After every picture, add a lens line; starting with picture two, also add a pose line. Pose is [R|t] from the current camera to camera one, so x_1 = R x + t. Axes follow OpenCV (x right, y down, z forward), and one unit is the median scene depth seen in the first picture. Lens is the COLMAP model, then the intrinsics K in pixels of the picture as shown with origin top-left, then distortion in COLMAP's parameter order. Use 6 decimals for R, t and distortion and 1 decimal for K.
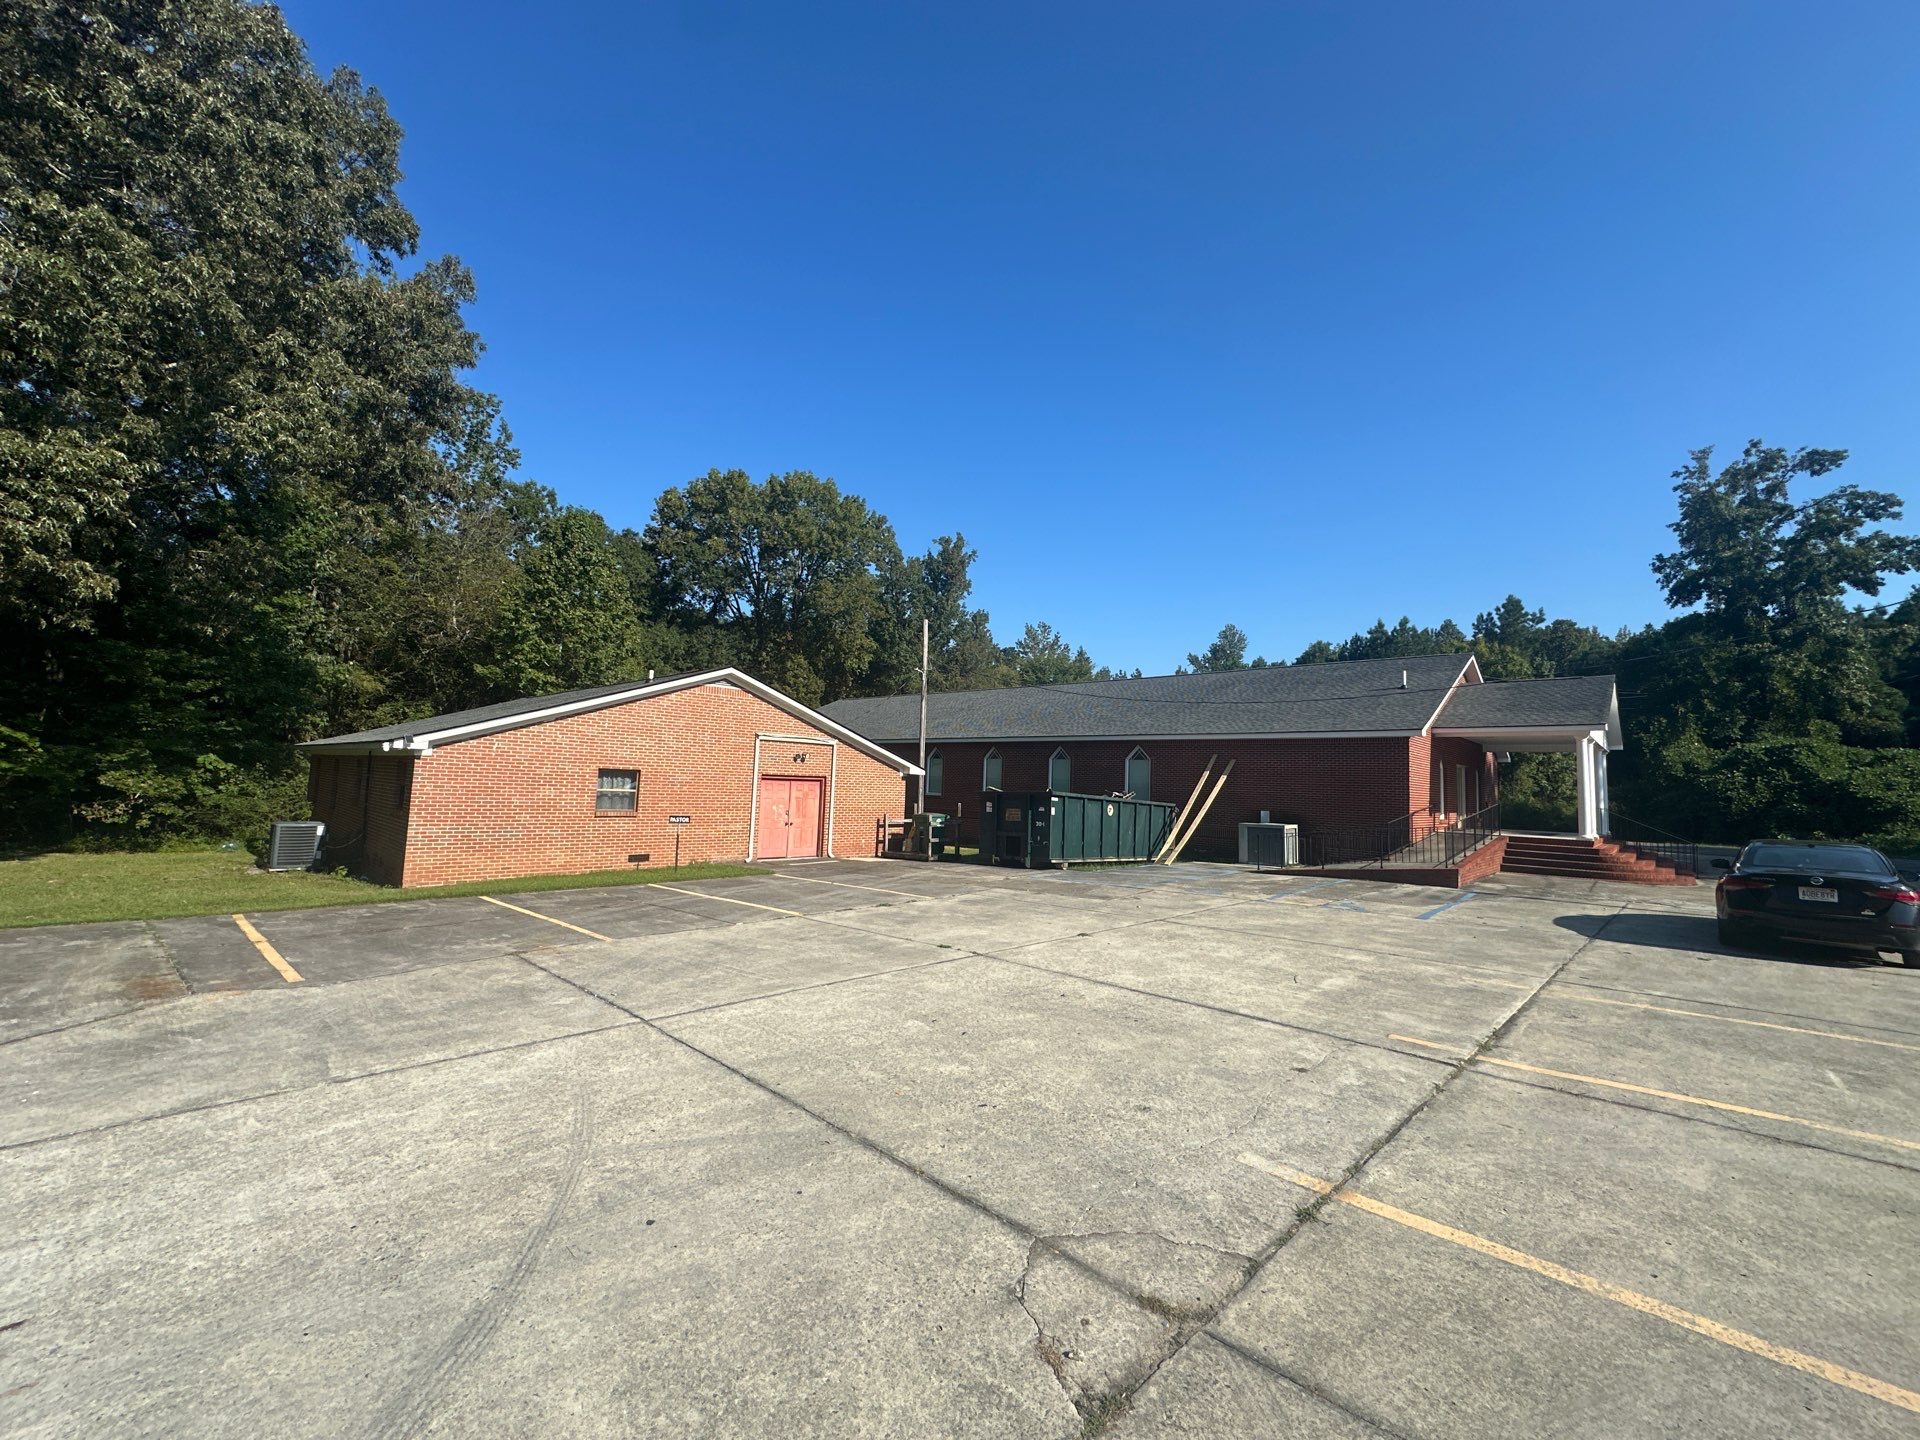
lens RADIAL K [[770.7, 0, 960.0], [0, 770.7, 720.0], [0, 0, 1]] dist [0.005316, -0.000516]
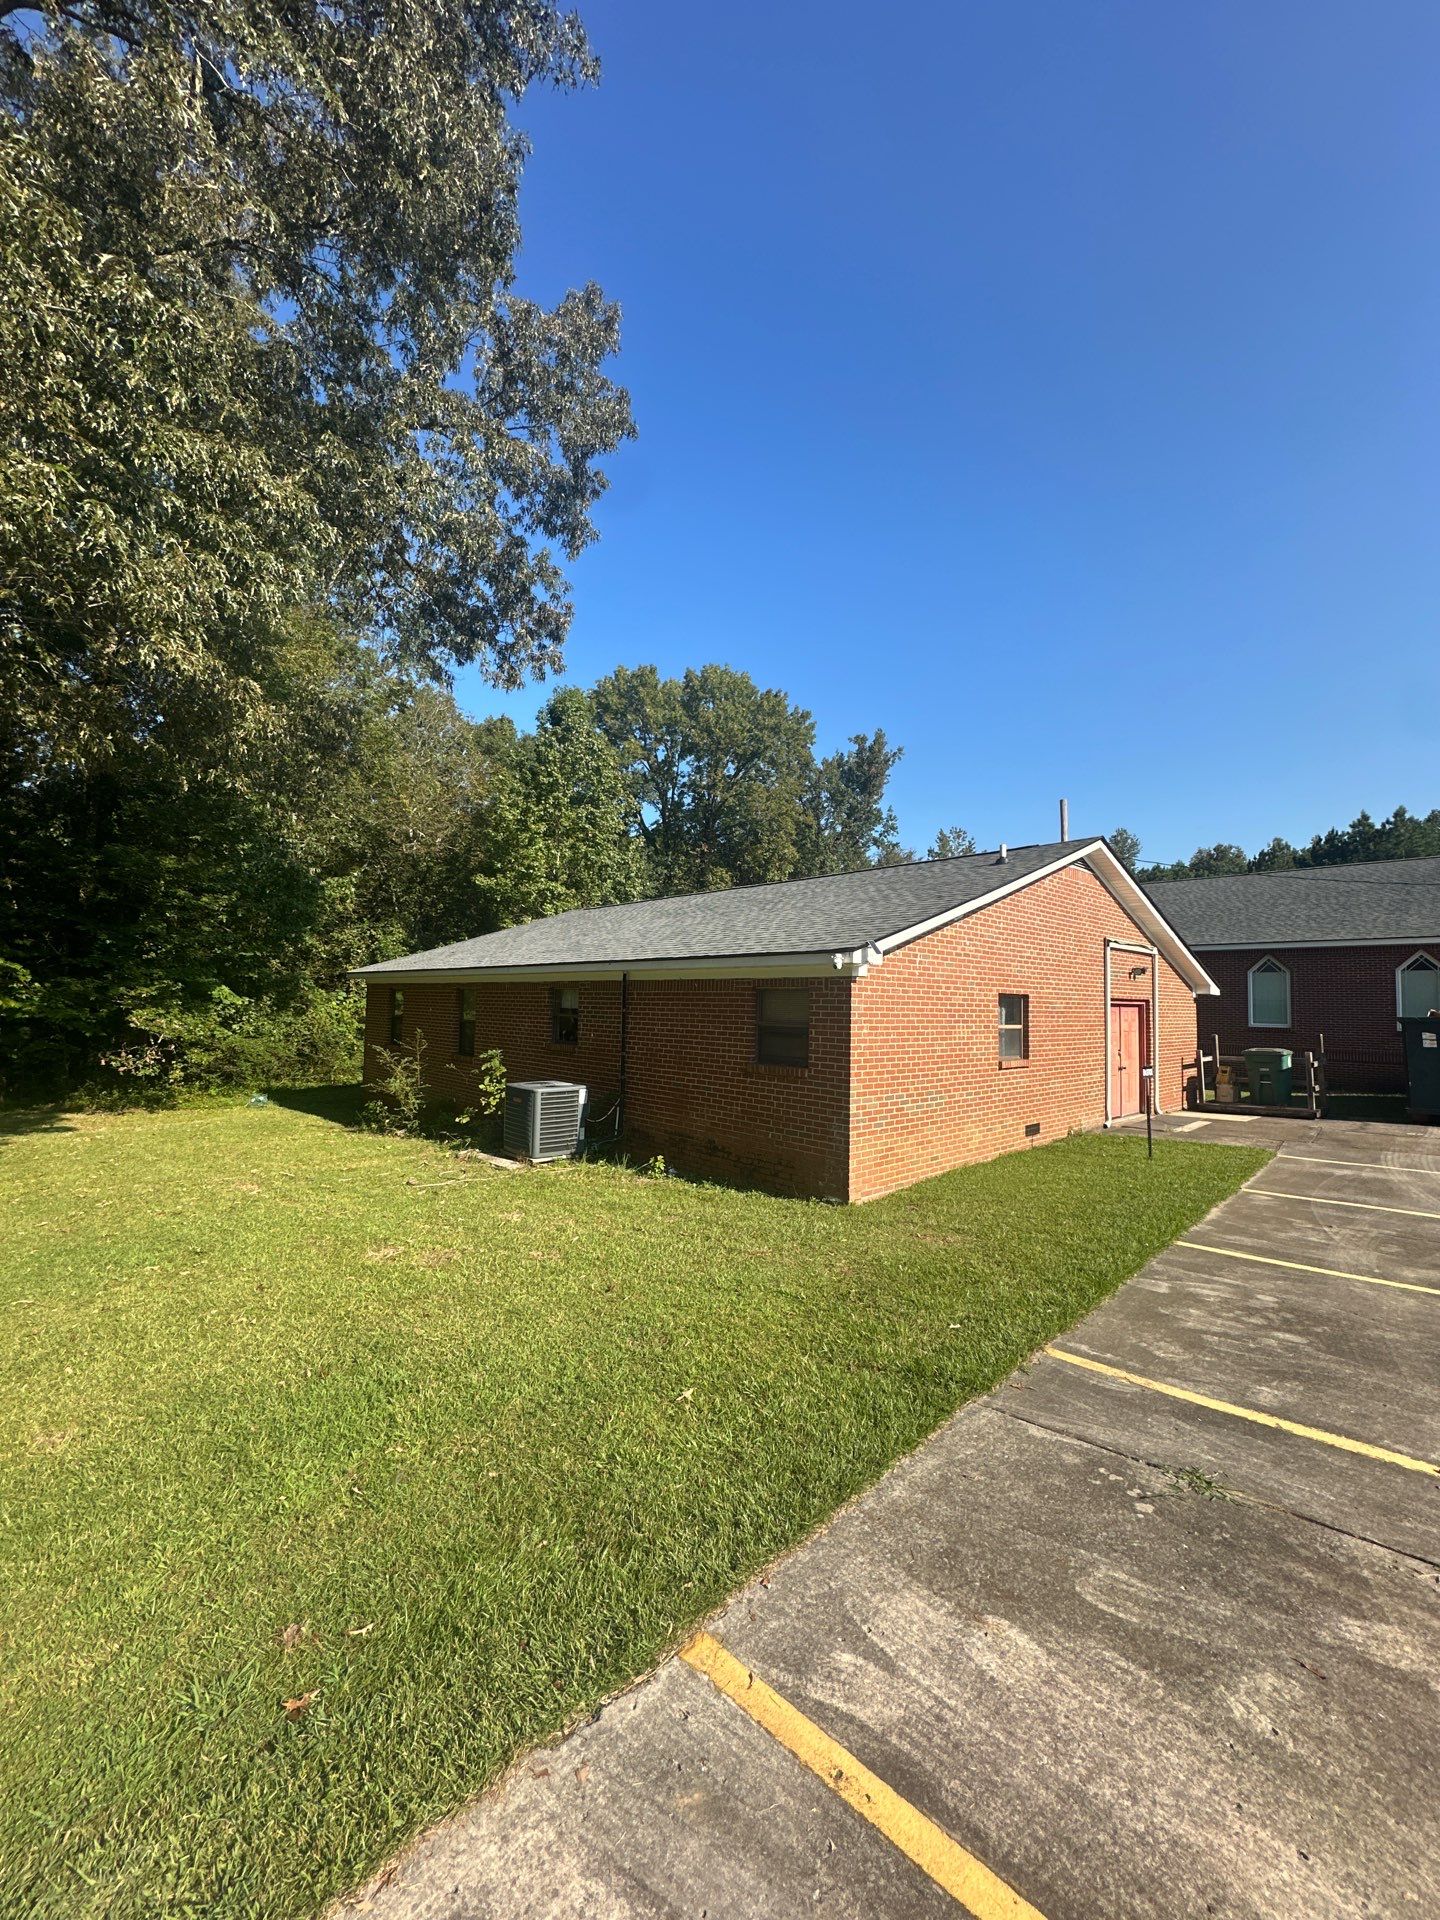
lens RADIAL K [[769.8, 0, 720.0], [0, 769.8, 960.0], [0, 0, 1]] dist [-0.001874, -0.000414]
pose [[0.998711, -0.021302, -0.046069, -0.239300], [0.022369, 0.999491, 0.022755, 0.005693], [0.045561, -0.023756, 0.998679, 0.127649]]
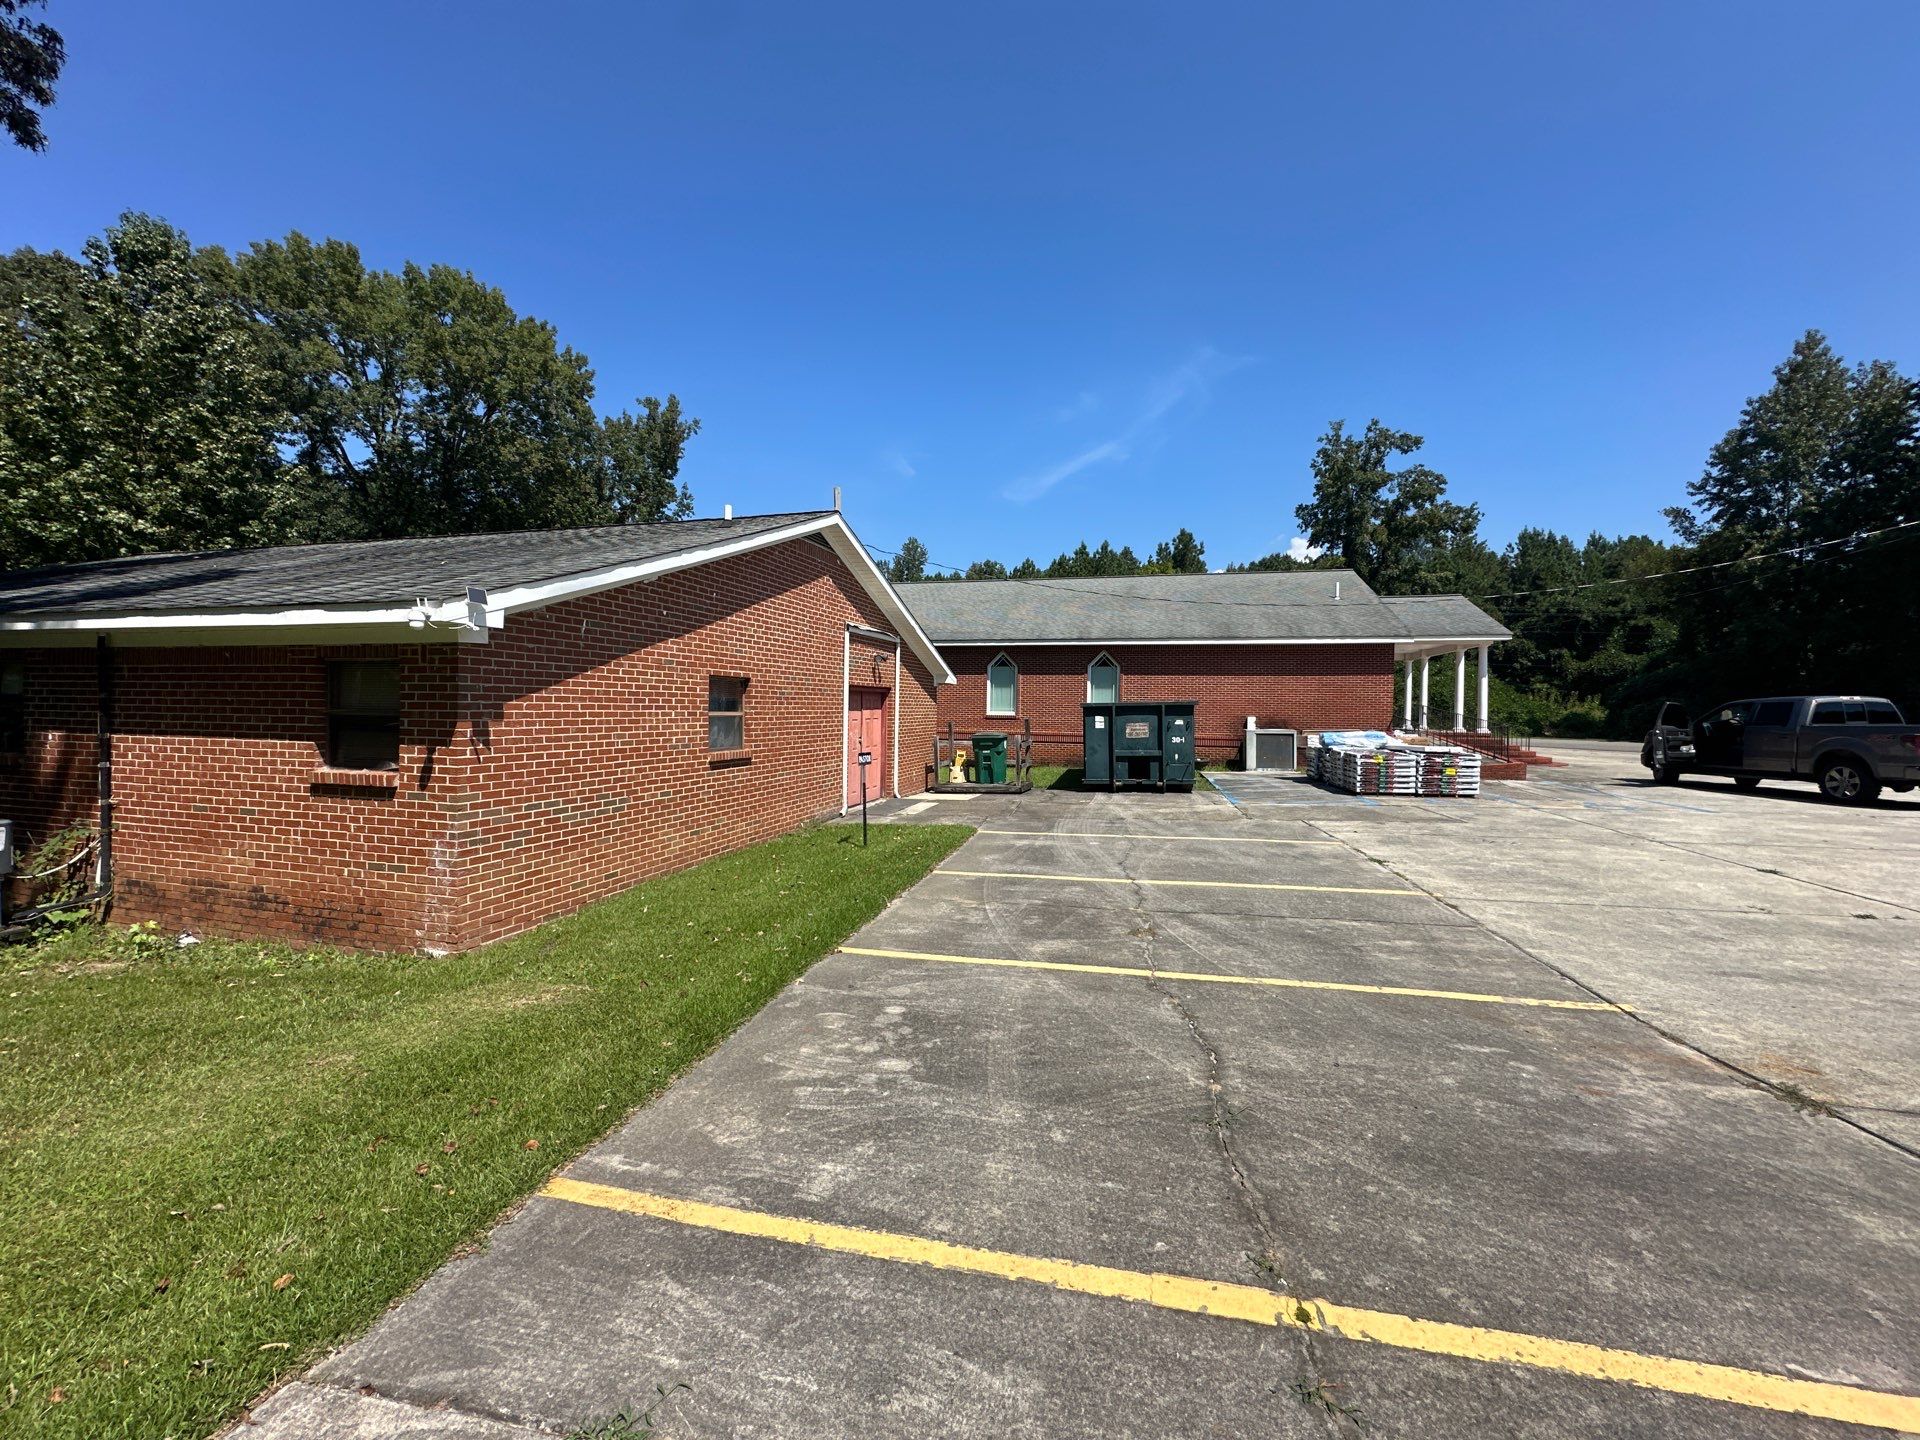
lens RADIAL K [[770.7, 0, 960.0], [0, 770.7, 720.0], [0, 0, 1]] dist [0.005316, -0.000516]
pose [[0.880729, -0.033668, 0.472423, -0.208664], [-0.019882, 0.993963, 0.107902, 0.010699], [-0.473204, -0.104425, 0.874742, 0.151704]]
